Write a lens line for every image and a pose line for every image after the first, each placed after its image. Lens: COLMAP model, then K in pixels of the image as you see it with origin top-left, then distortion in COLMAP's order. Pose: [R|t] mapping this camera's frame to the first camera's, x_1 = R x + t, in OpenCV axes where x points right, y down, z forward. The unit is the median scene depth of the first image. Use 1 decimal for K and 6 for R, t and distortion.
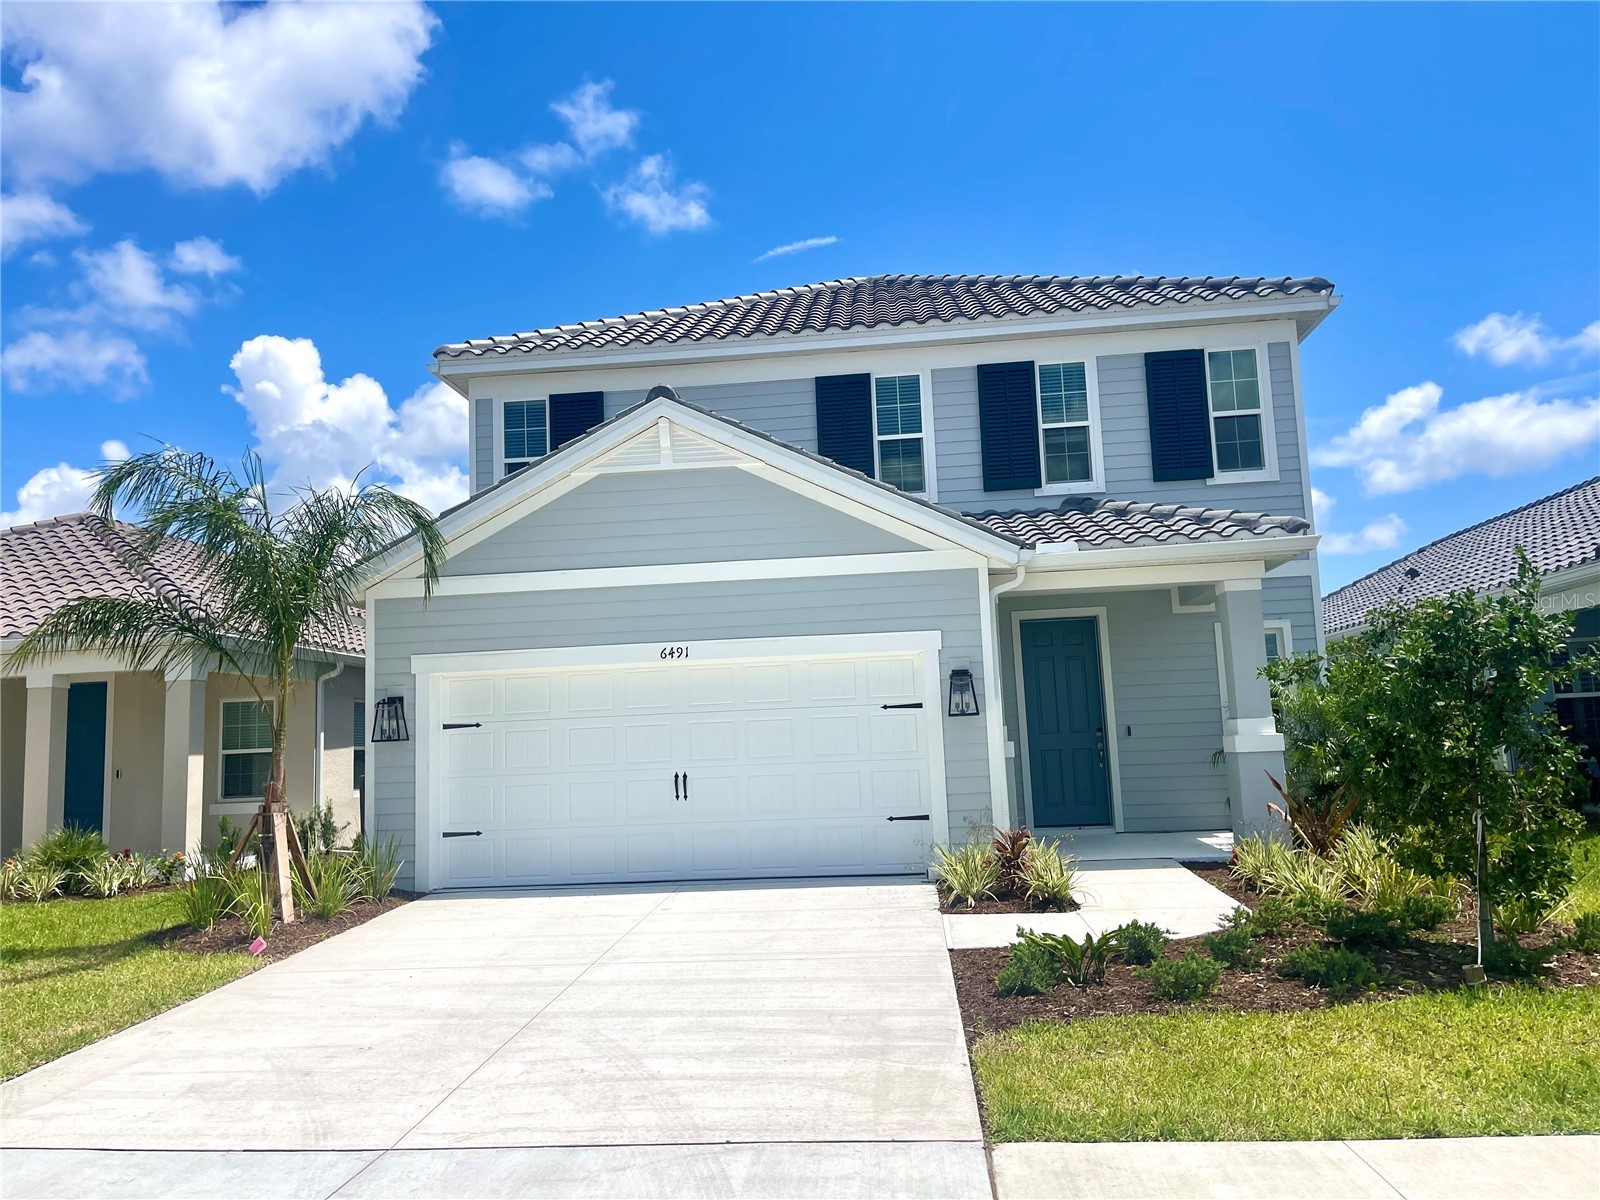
lens RADIAL K [[1235.0, 0, 784.1], [0, 1235.0, 598.1], [0, 0, 1]] dist [0.079754, -0.118851]
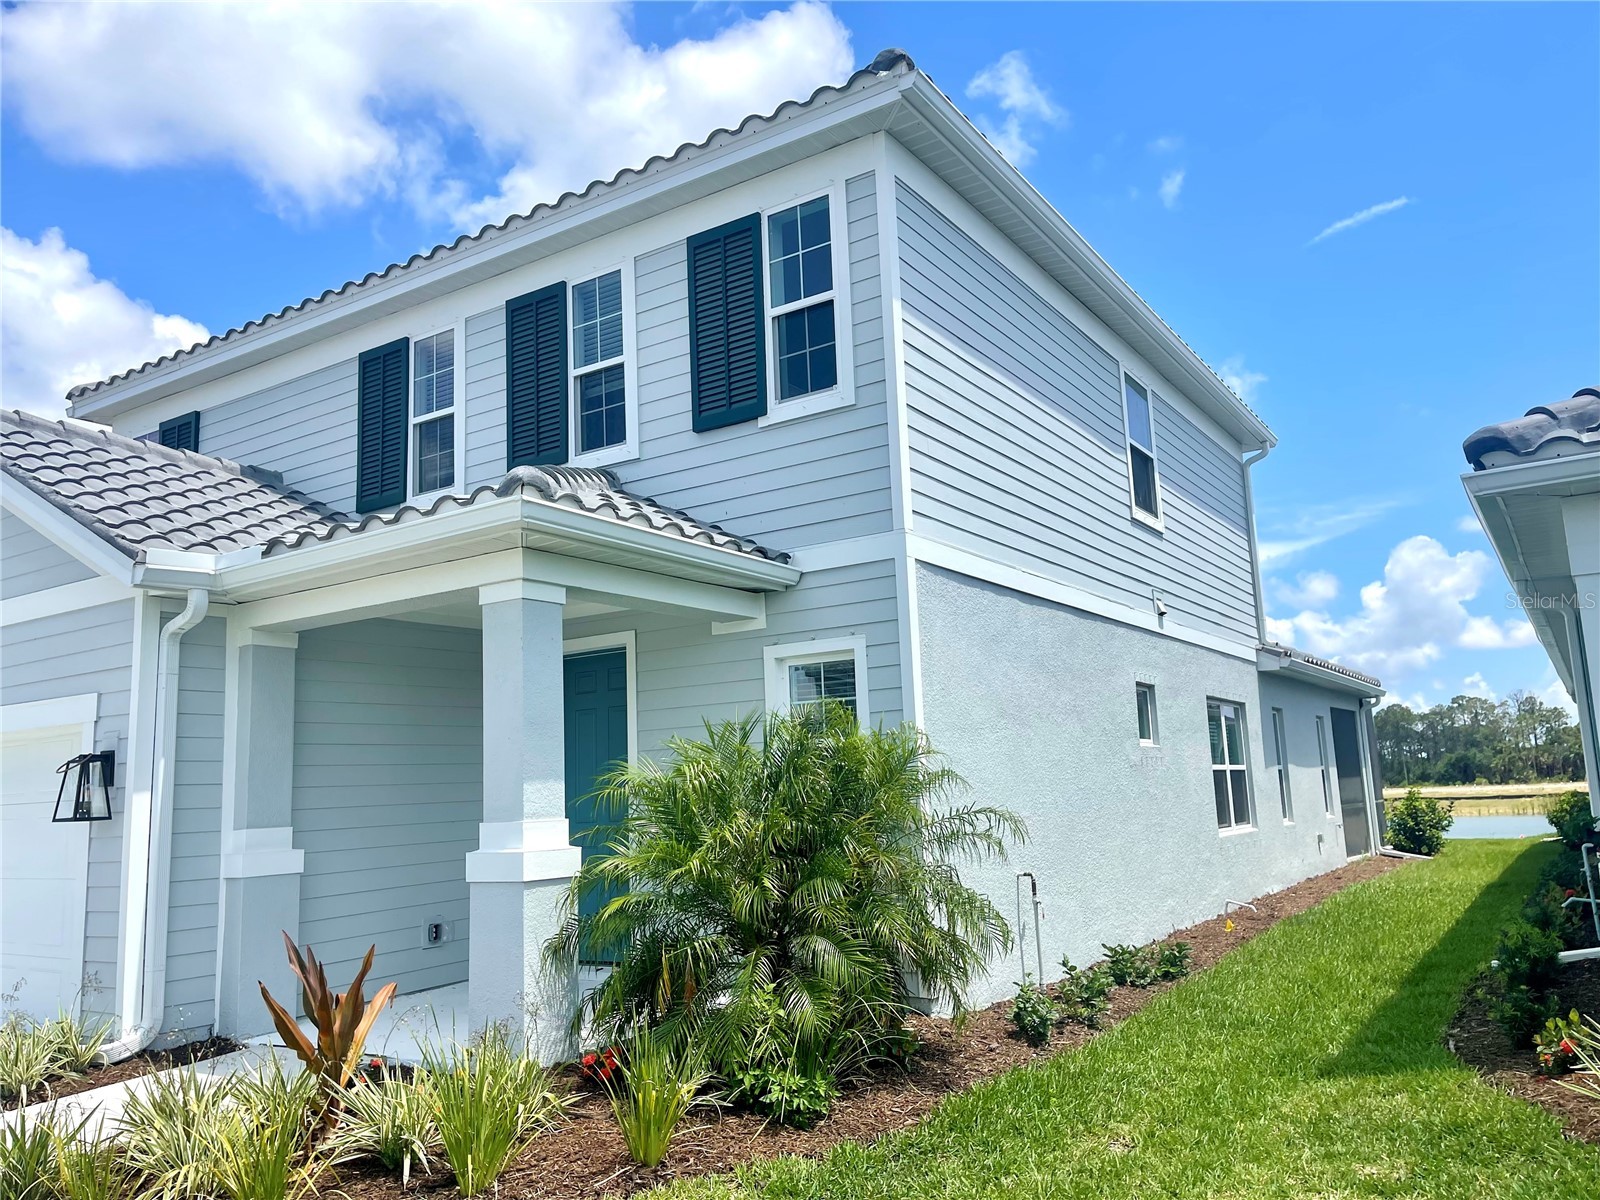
lens RADIAL K [[1235.0, 0, 784.1], [0, 1235.0, 598.1], [0, 0, 1]] dist [0.079754, -0.118851]
pose [[0.889359, -0.073345, -0.451289, 0.613194], [0.060625, 0.997251, -0.042602, 0.021455], [0.453173, 0.010529, 0.891360, 0.446627]]
